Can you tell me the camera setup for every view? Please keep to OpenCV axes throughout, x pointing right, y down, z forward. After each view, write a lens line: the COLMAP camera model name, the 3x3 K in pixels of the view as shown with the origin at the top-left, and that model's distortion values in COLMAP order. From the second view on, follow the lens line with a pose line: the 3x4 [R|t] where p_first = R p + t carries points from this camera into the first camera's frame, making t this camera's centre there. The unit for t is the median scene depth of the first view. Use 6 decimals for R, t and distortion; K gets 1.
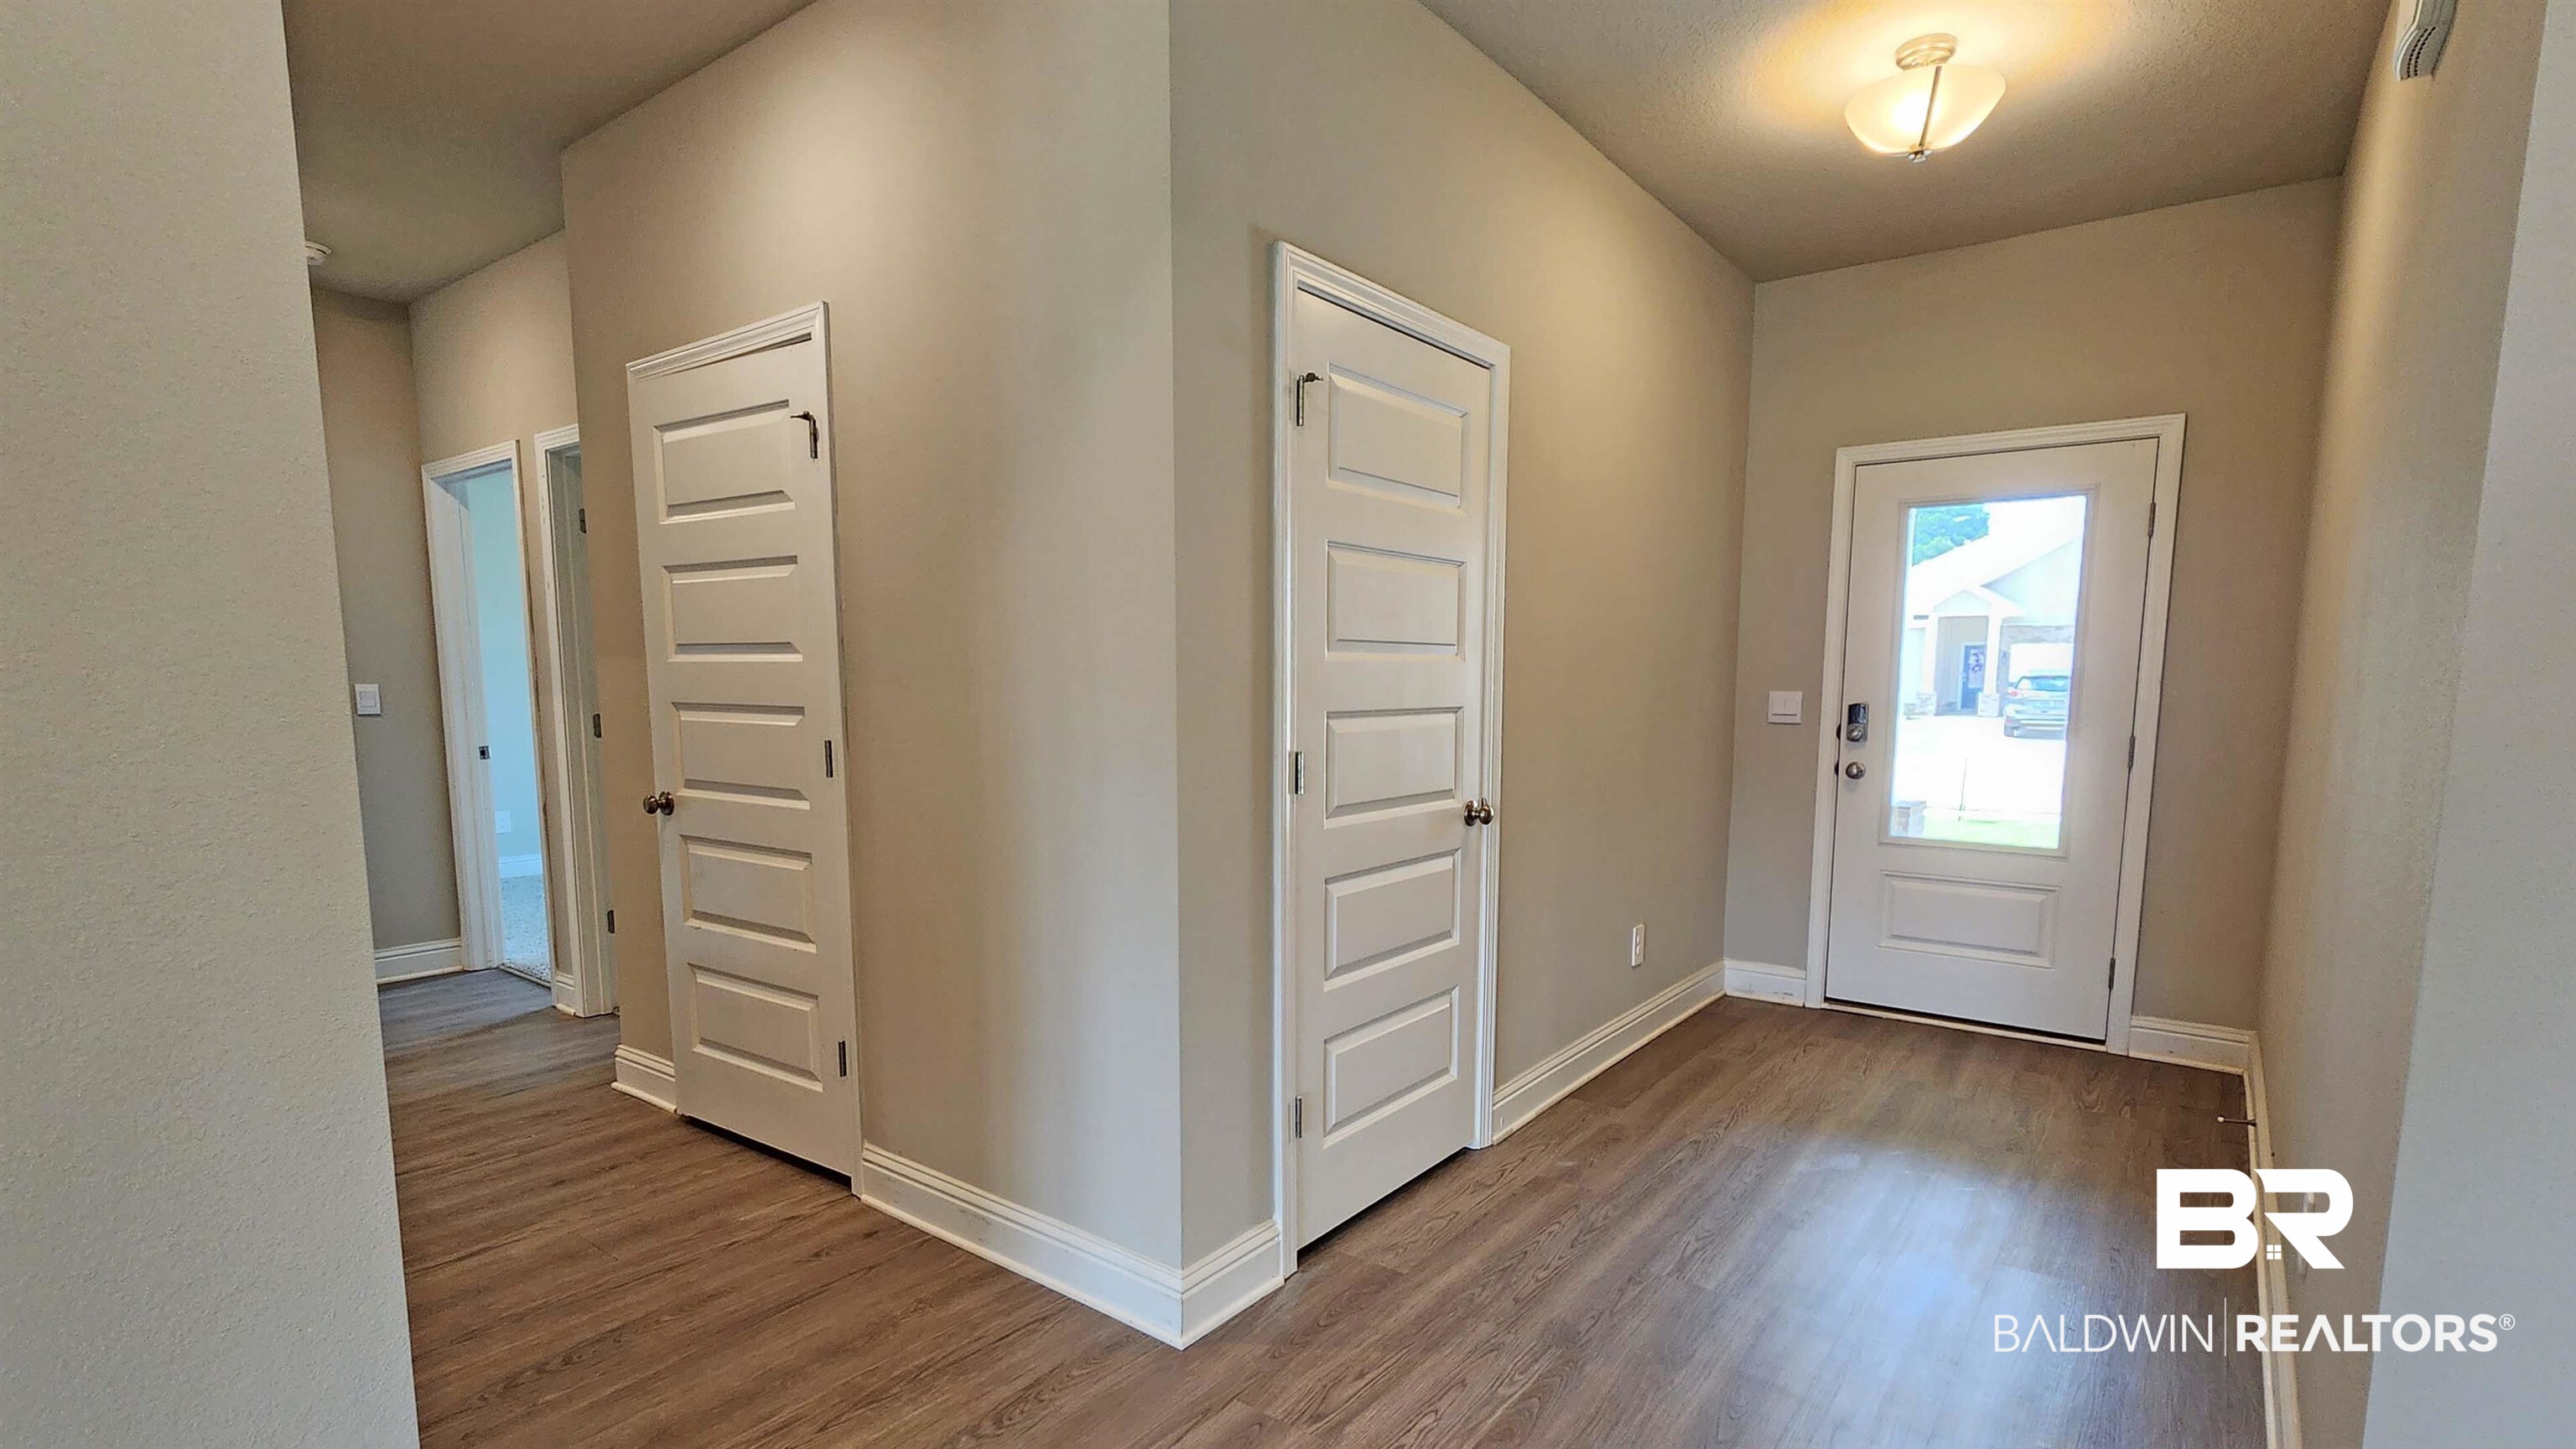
lens RADIAL K [[1175.6, 0, 1315.2], [0, 1175.6, 794.9], [0, 0, 1]] dist [0.000073, 0.000534]
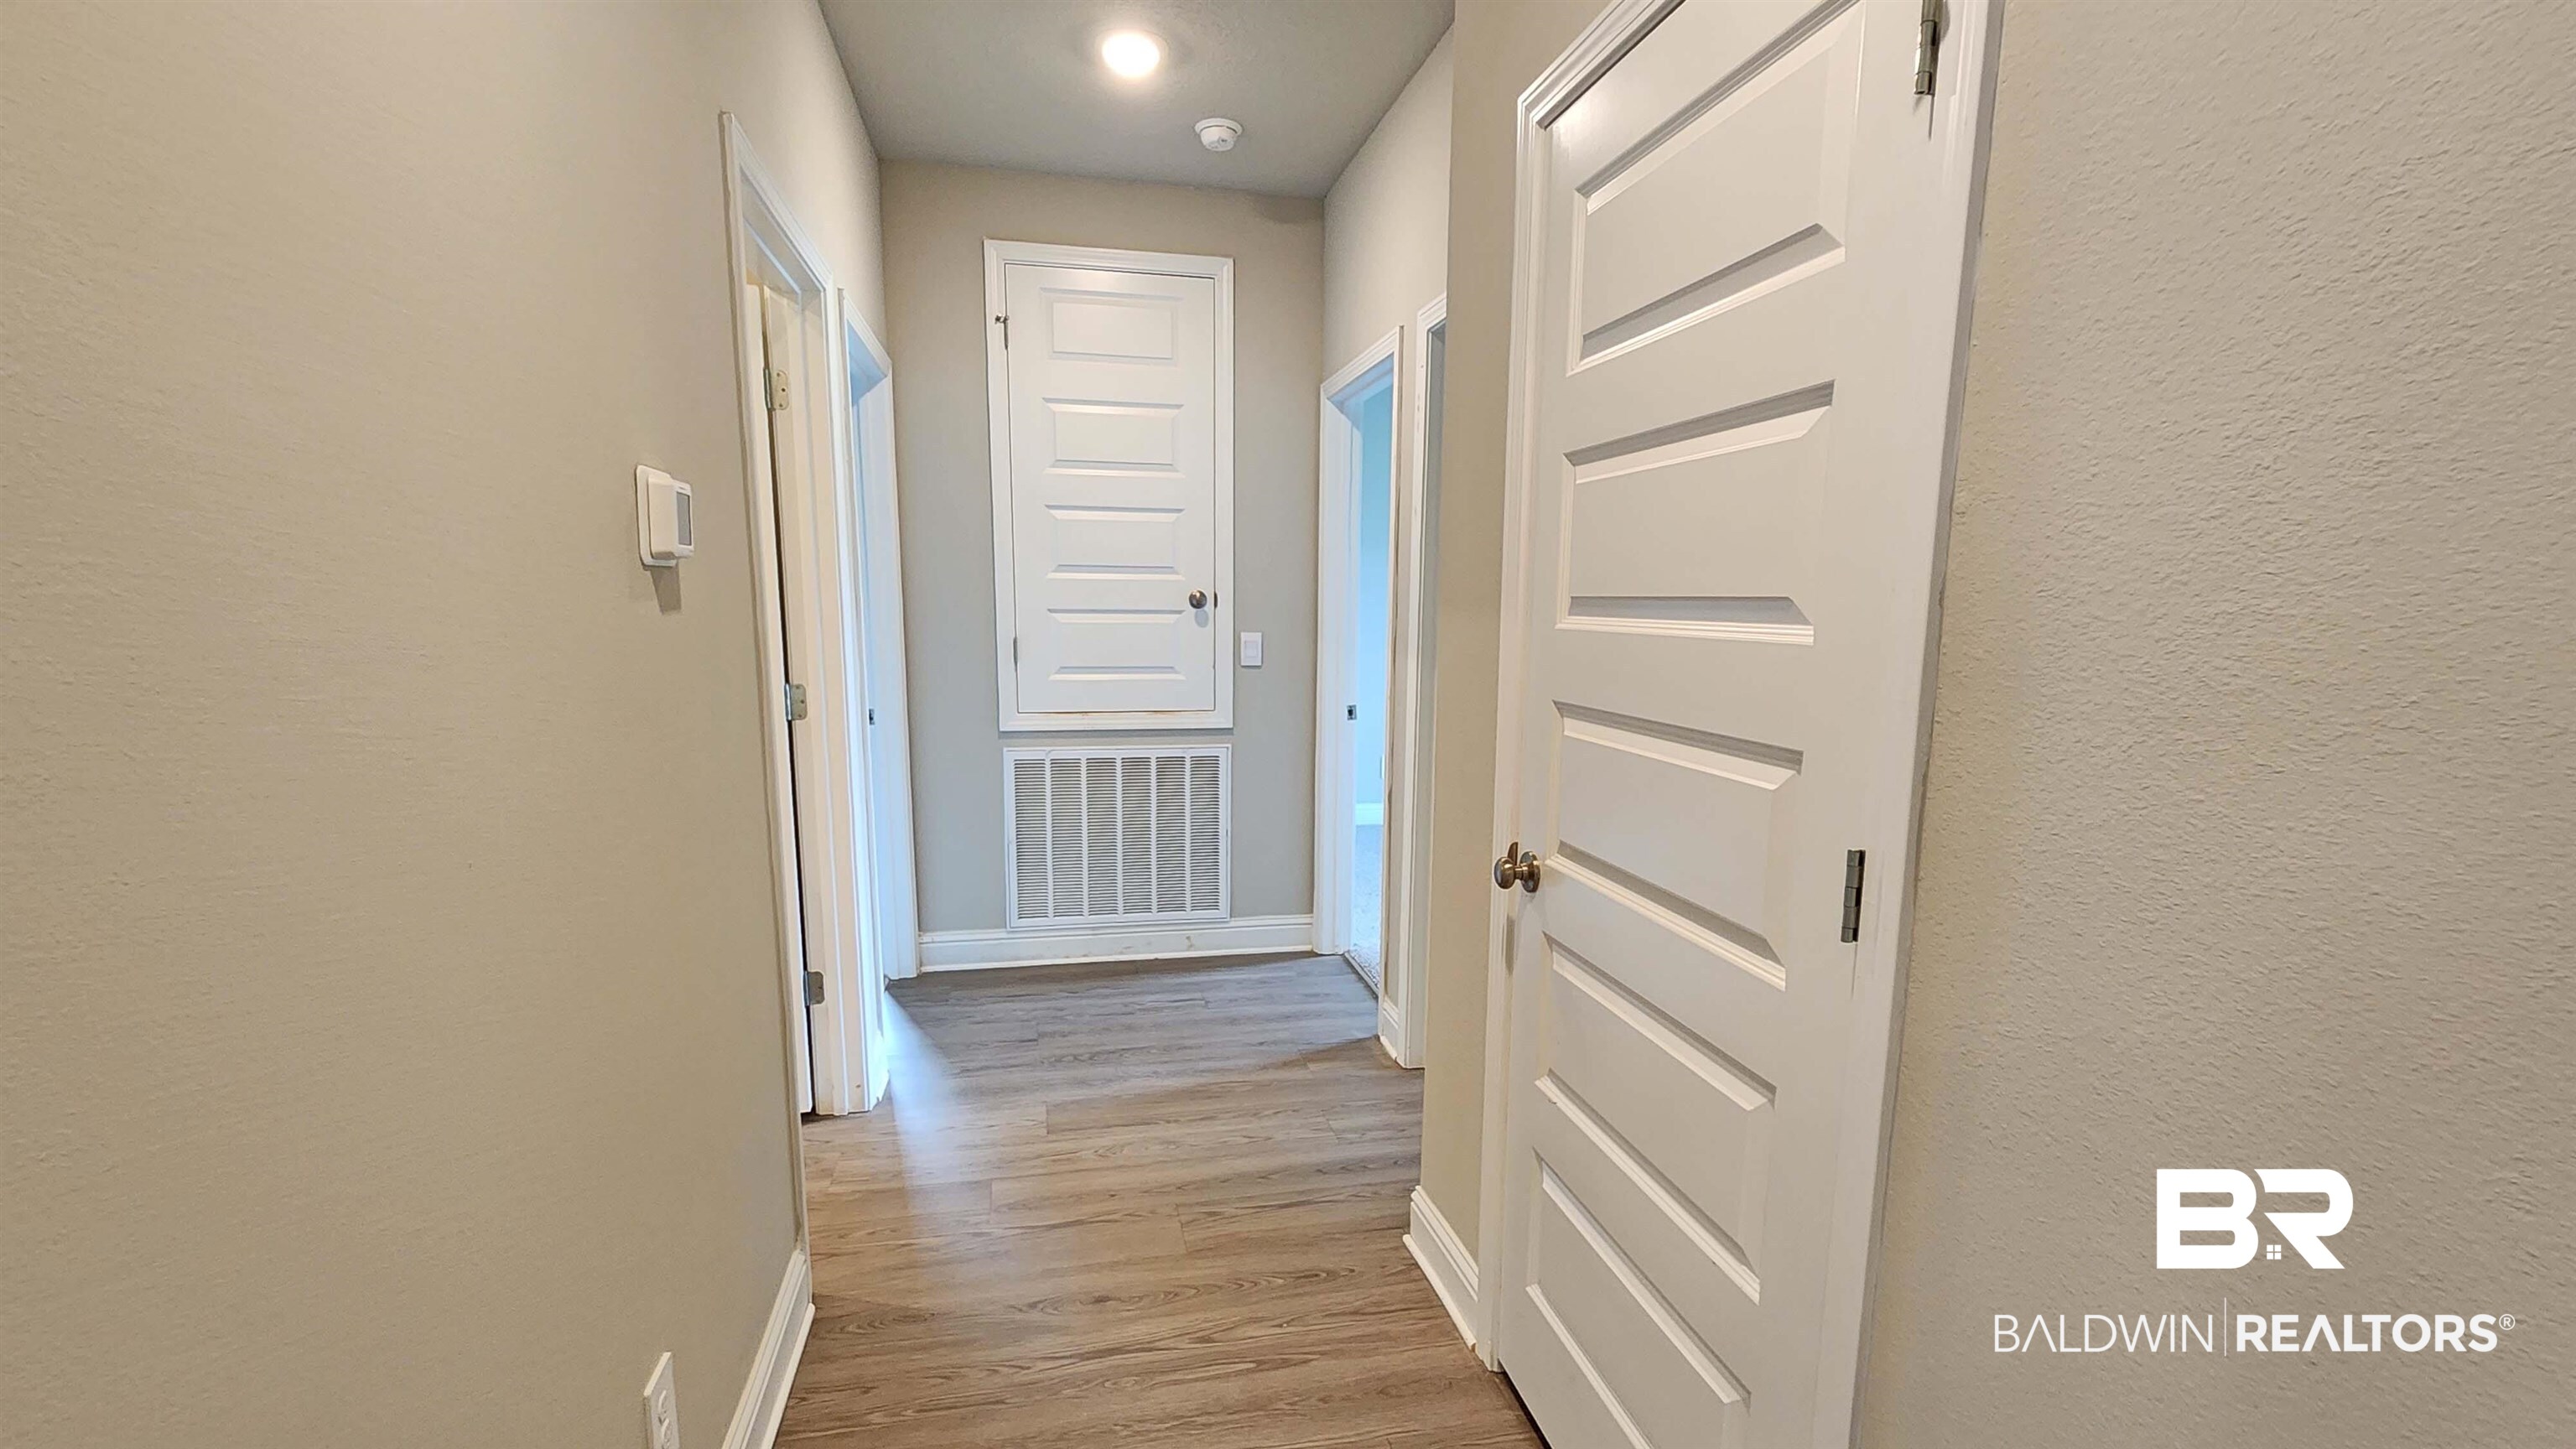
lens RADIAL K [[1175.6, 0, 1315.2], [0, 1175.6, 794.9], [0, 0, 1]] dist [0.000073, 0.000534]
pose [[0.765682, 0.117517, -0.632393, -0.189830], [-0.088162, 0.993064, 0.077796, -0.048372], [0.637149, -0.003814, 0.770731, 0.354950]]
